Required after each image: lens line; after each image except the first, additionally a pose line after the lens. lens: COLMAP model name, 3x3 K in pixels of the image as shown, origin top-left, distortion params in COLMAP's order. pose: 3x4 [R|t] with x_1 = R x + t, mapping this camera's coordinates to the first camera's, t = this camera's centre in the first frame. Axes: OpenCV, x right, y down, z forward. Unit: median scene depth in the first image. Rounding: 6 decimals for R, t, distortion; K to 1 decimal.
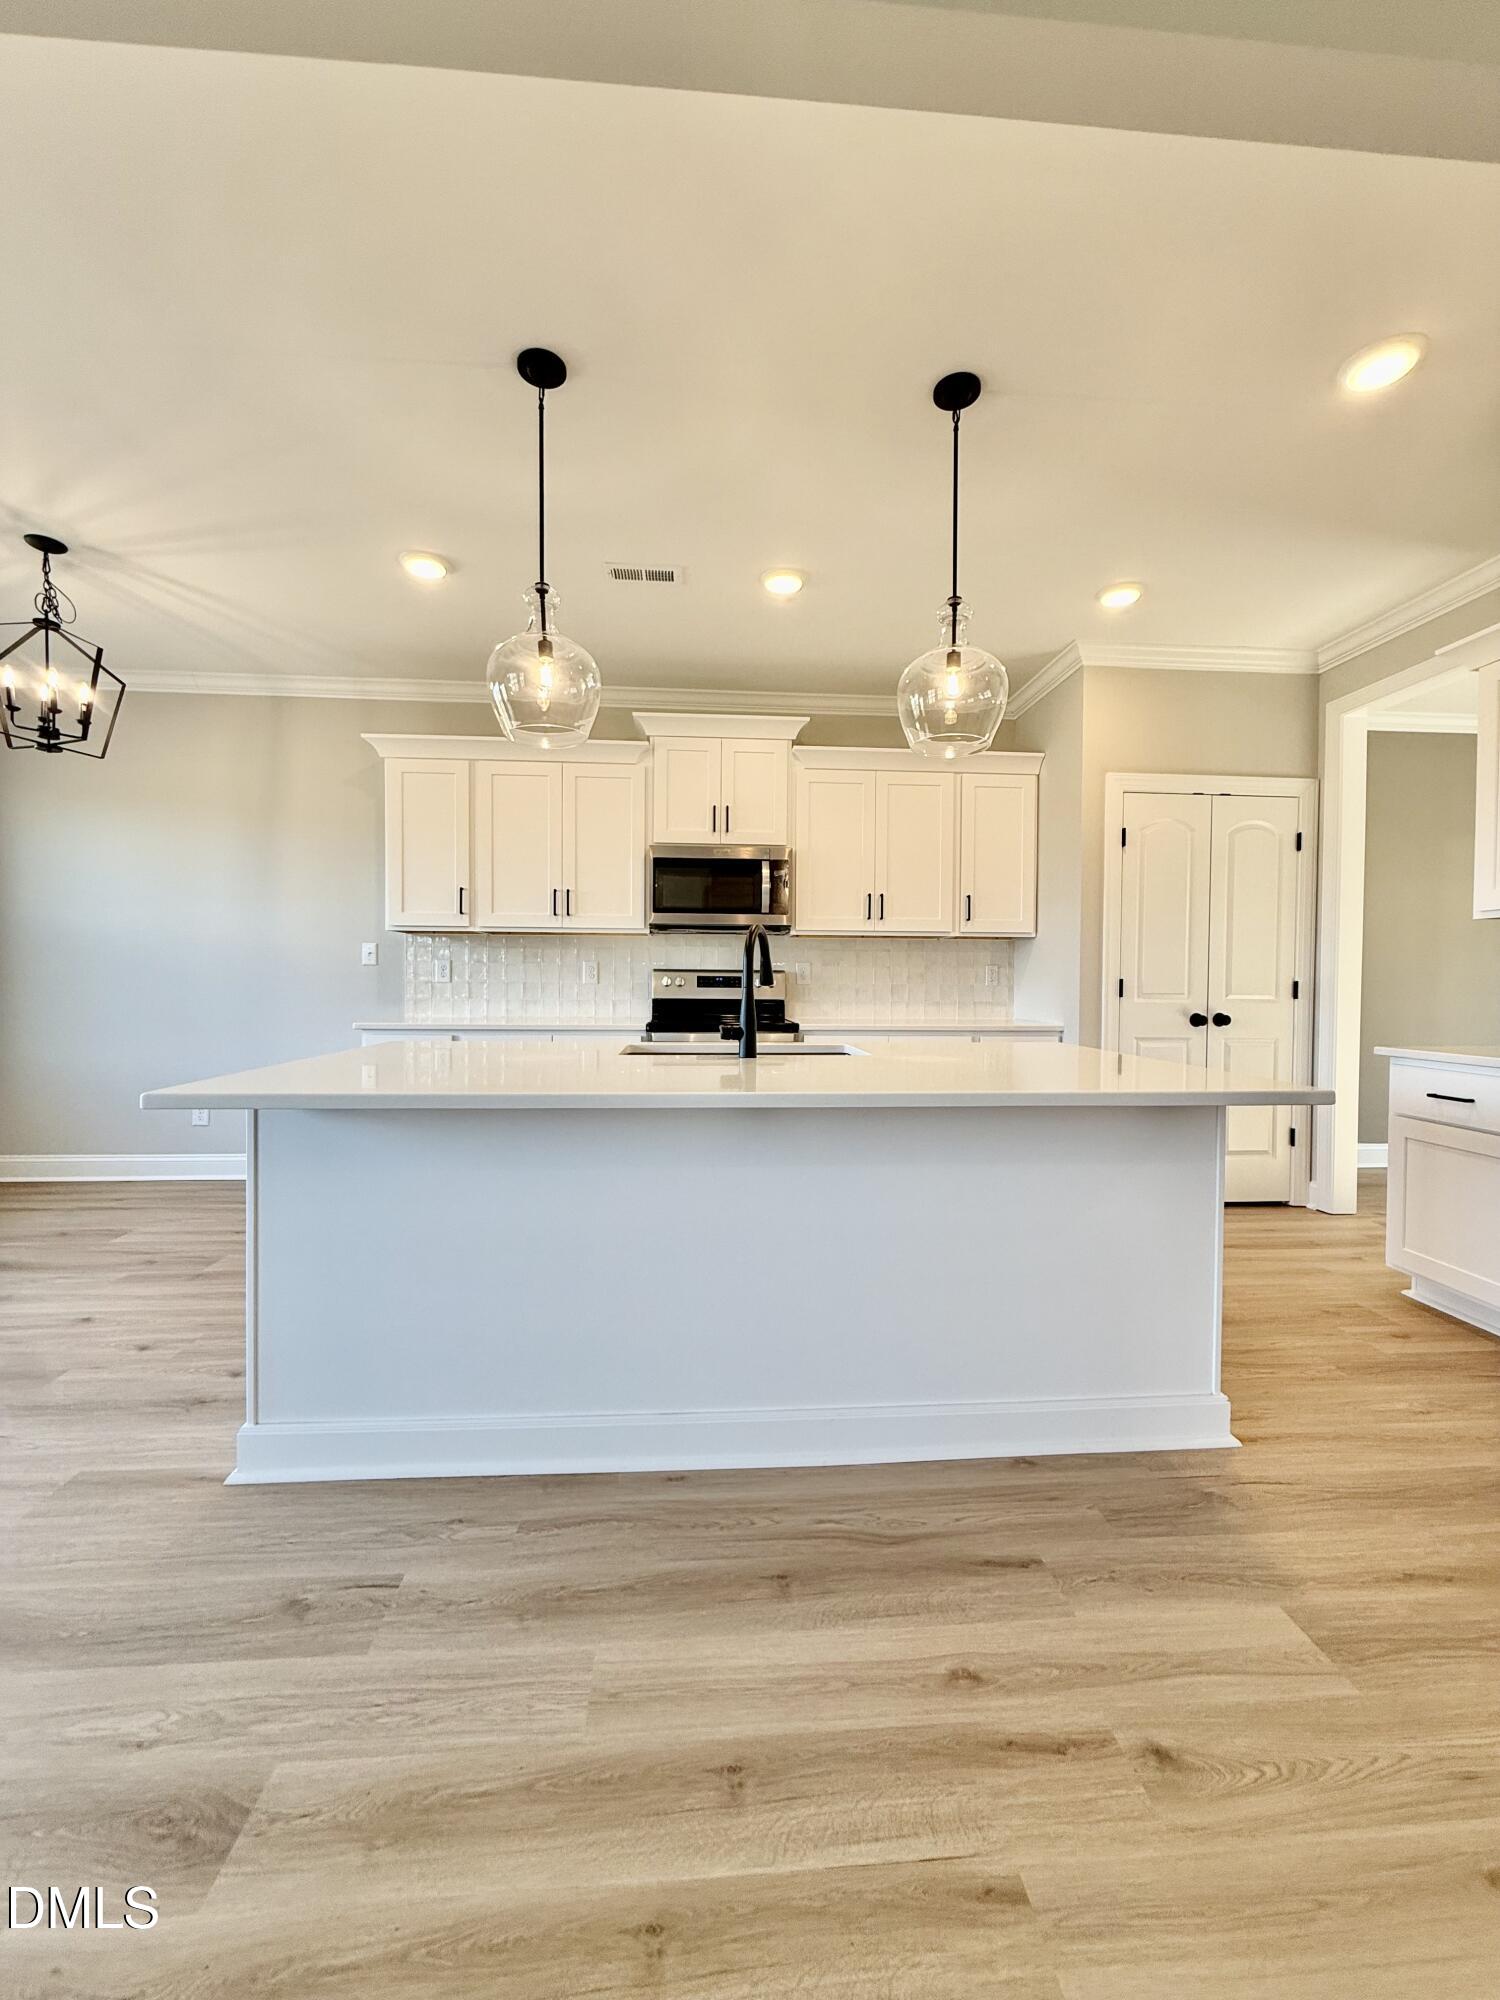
lens RADIAL K [[783.8, 0, 744.4], [0, 783.8, 1007.0], [0, 0, 1]] dist [-0.000019, 0.000209]
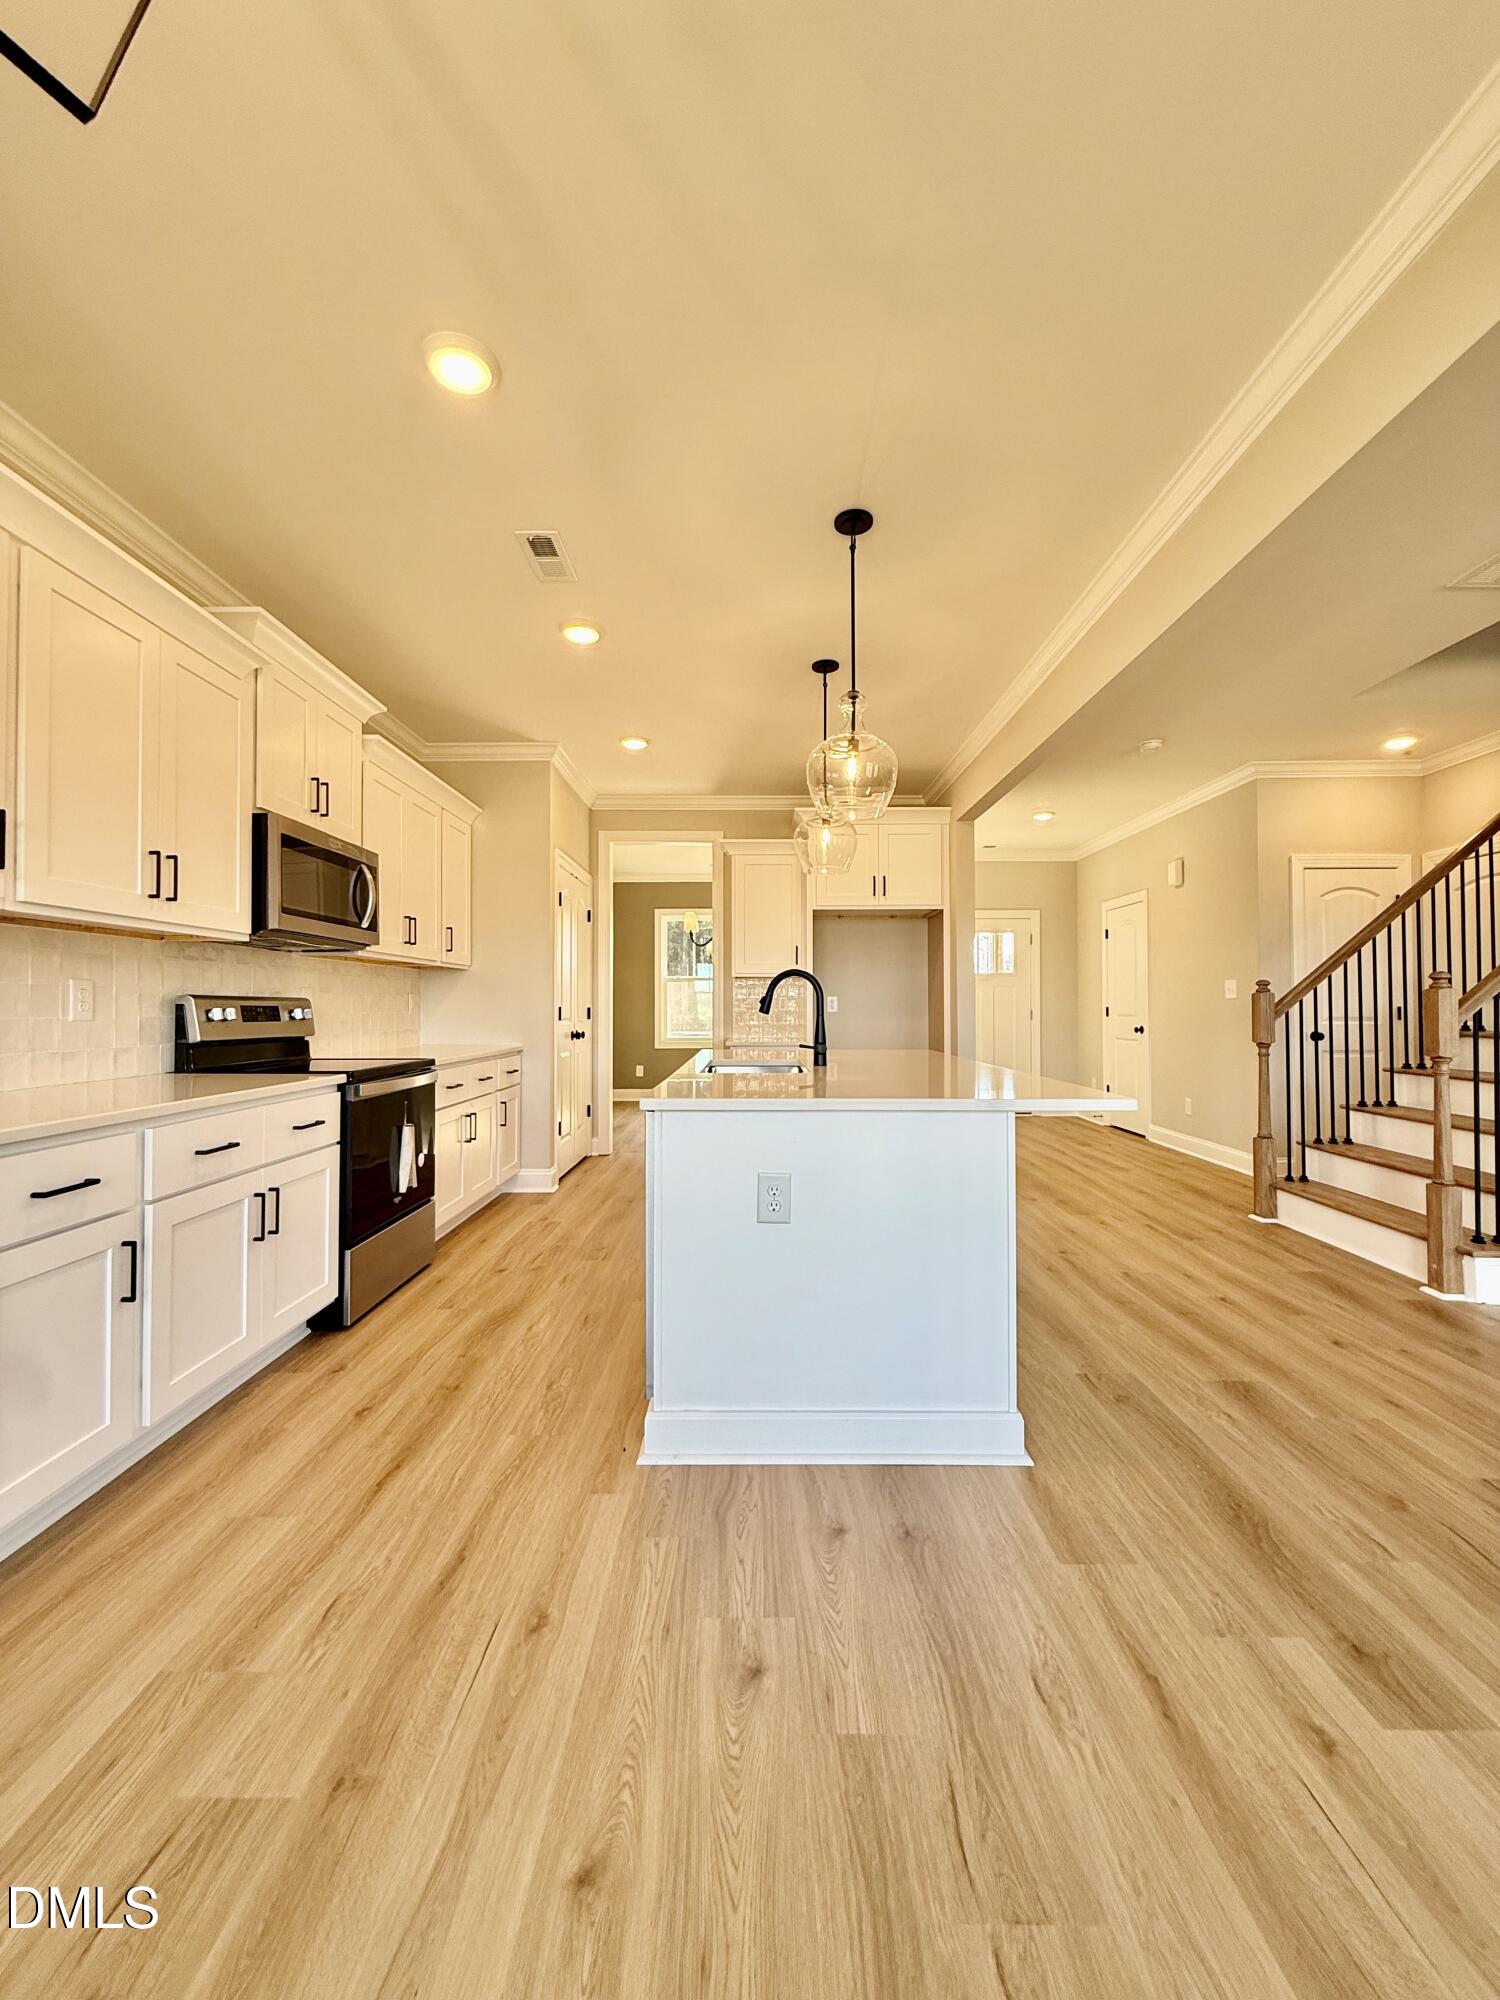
lens RADIAL K [[805.6, 0, 755.5], [0, 805.6, 1002.2], [0, 0, 1]] dist [-0.000393, 0.000138]
pose [[0.075598, 0.002055, 0.997136, -1.302392], [0.042483, 0.999083, -0.005280, -0.034893], [-0.996233, 0.042761, 0.075441, 0.912681]]
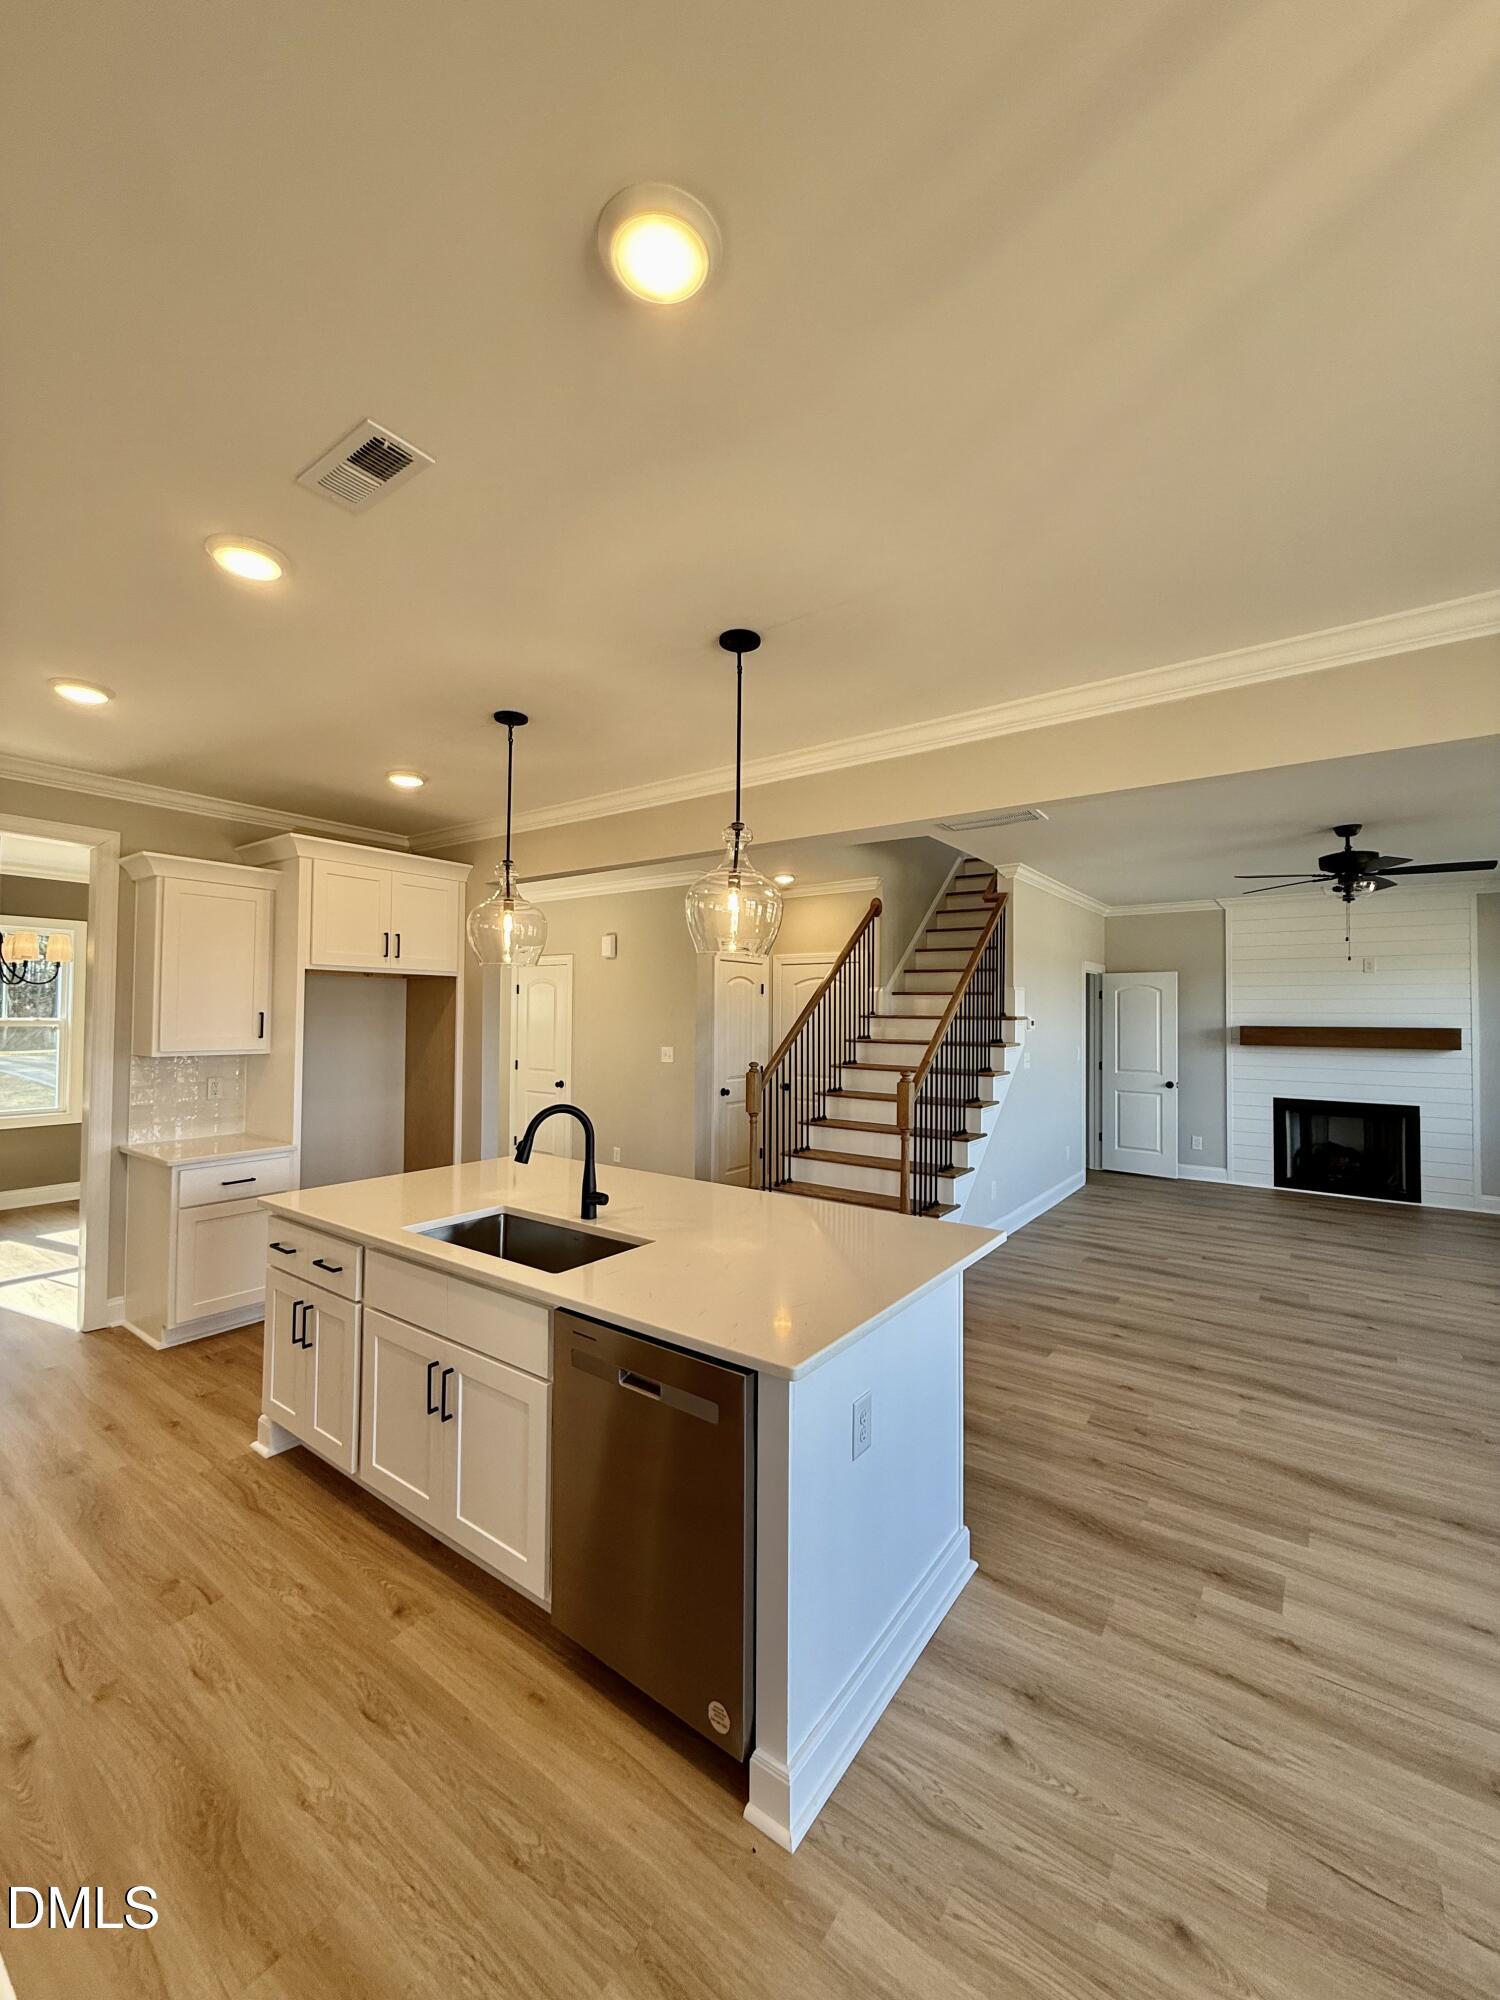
lens RADIAL K [[801.3, 0, 739.3], [0, 801.3, 994.4], [0, 0, 1]] dist [-0.000293, 0.000052]
pose [[-0.768888, 0.000199, 0.639383, -0.865617], [0.011707, 0.999837, 0.013766, -0.246166], [-0.639276, 0.018070, -0.768765, 1.596554]]
